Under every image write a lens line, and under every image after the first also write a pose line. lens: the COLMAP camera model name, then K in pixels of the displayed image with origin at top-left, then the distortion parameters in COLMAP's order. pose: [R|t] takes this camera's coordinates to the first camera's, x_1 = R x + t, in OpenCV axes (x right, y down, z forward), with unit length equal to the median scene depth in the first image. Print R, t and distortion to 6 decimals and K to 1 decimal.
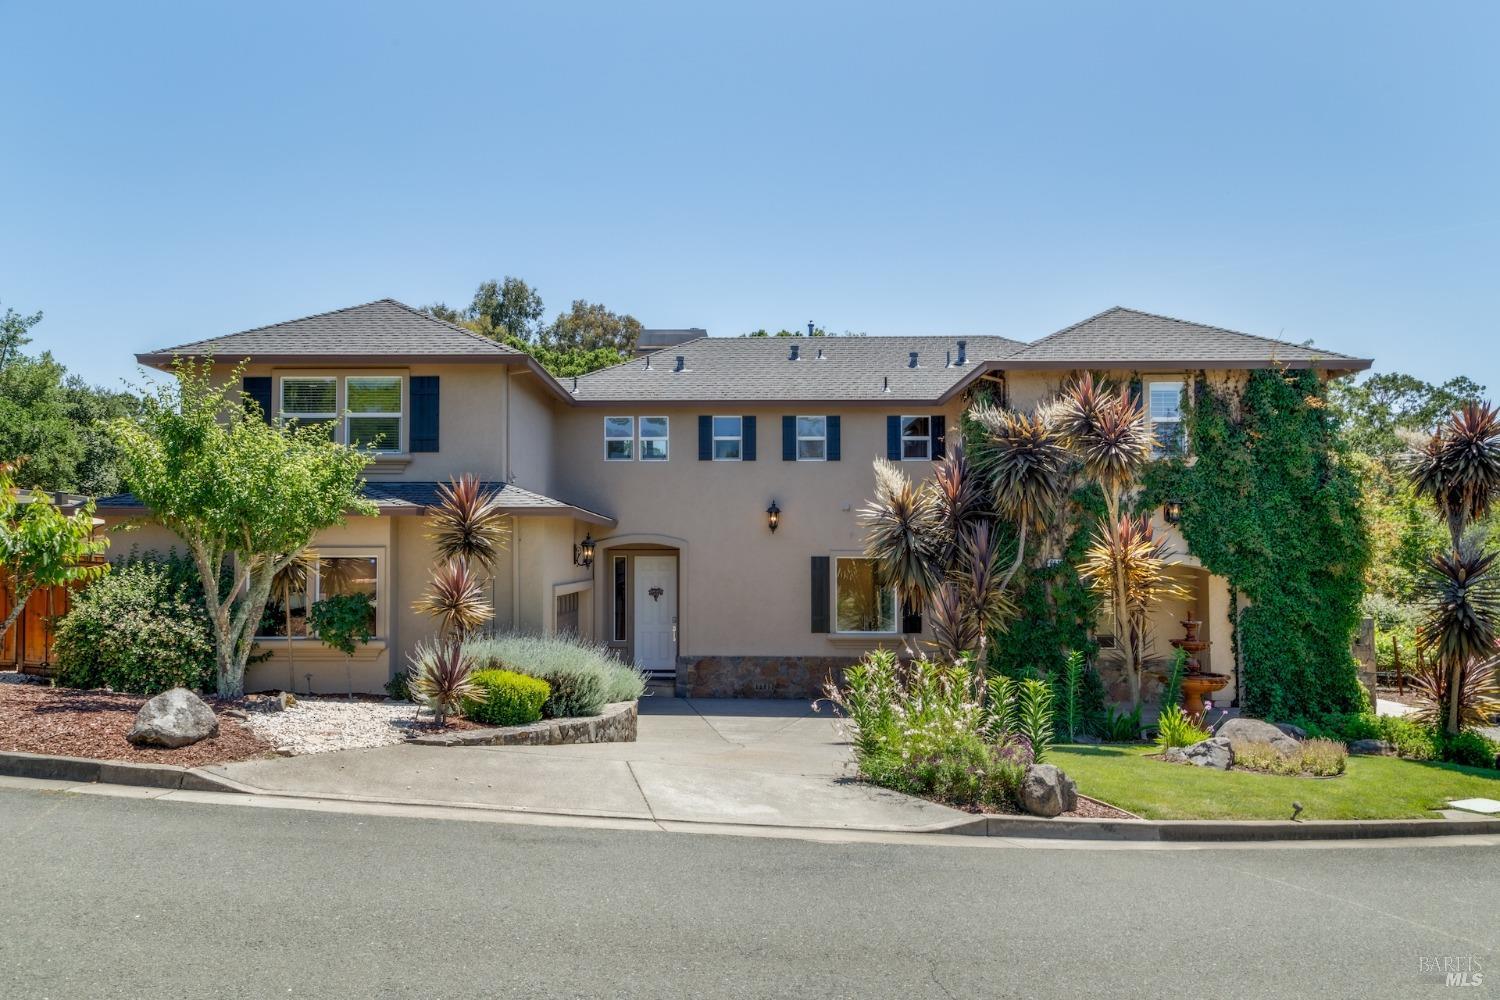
lens RADIAL K [[1215.5, 0, 748.8], [0, 1215.5, 508.4], [0, 0, 1]] dist [-0.004566, 0.004001]
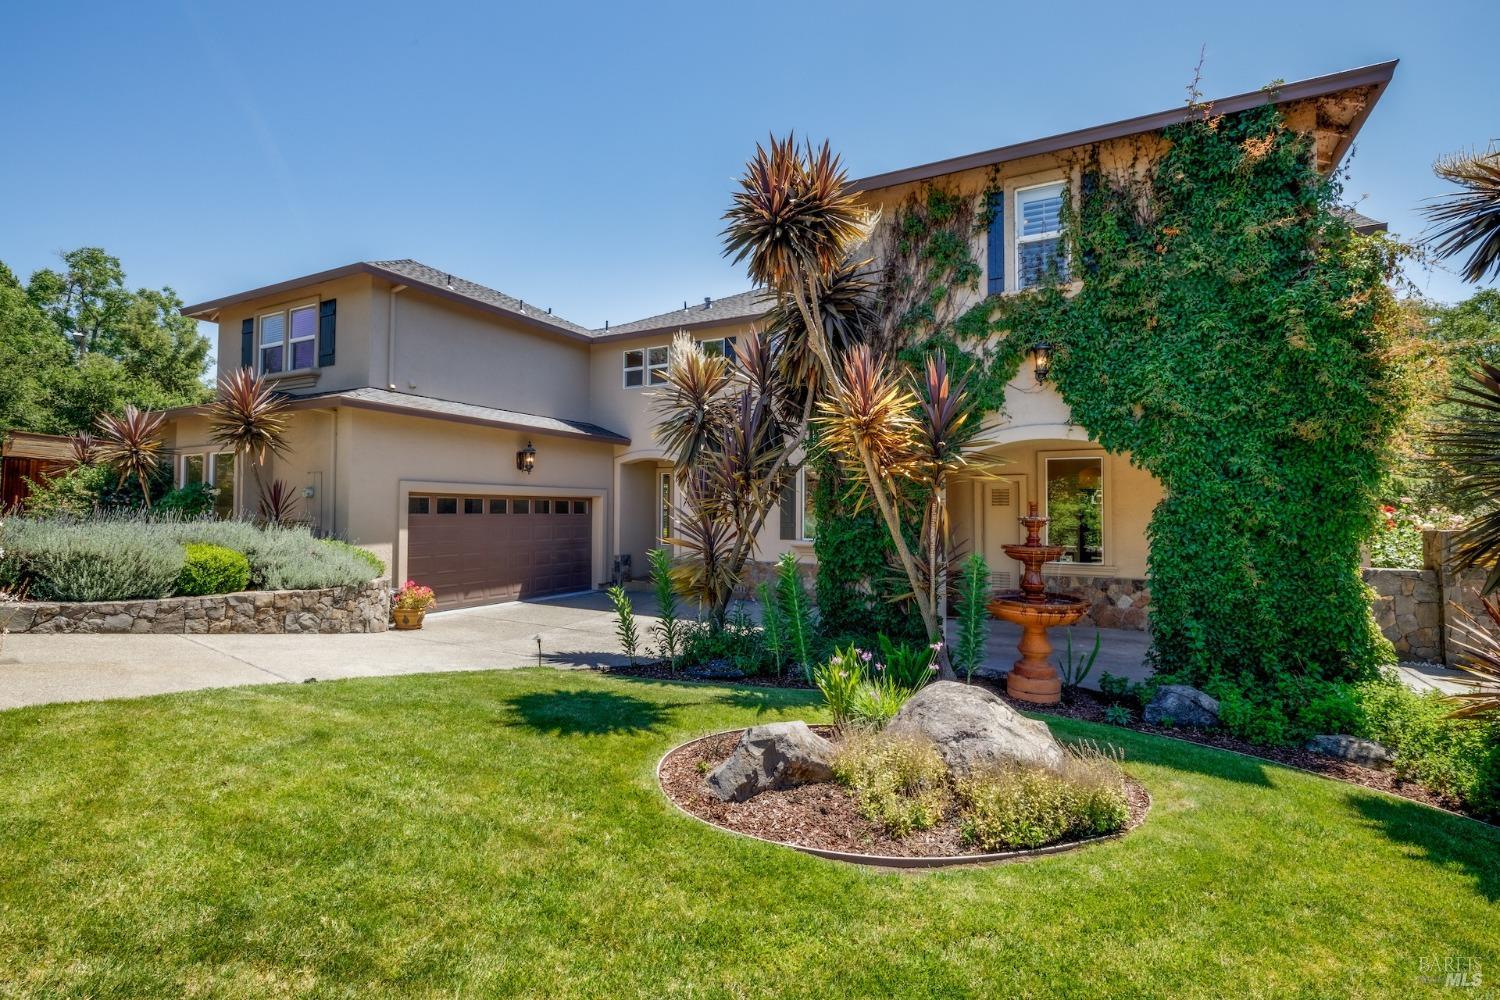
lens RADIAL K [[729.1, 0, 753.7], [0, 729.1, 486.5], [0, 0, 1]] dist [0.004176, 0.000013]
pose [[0.902963, -0.012017, -0.429550, 0.382178], [0.015832, 0.999861, 0.005309, 0.069098], [0.429426, -0.011594, 0.903028, 0.553499]]
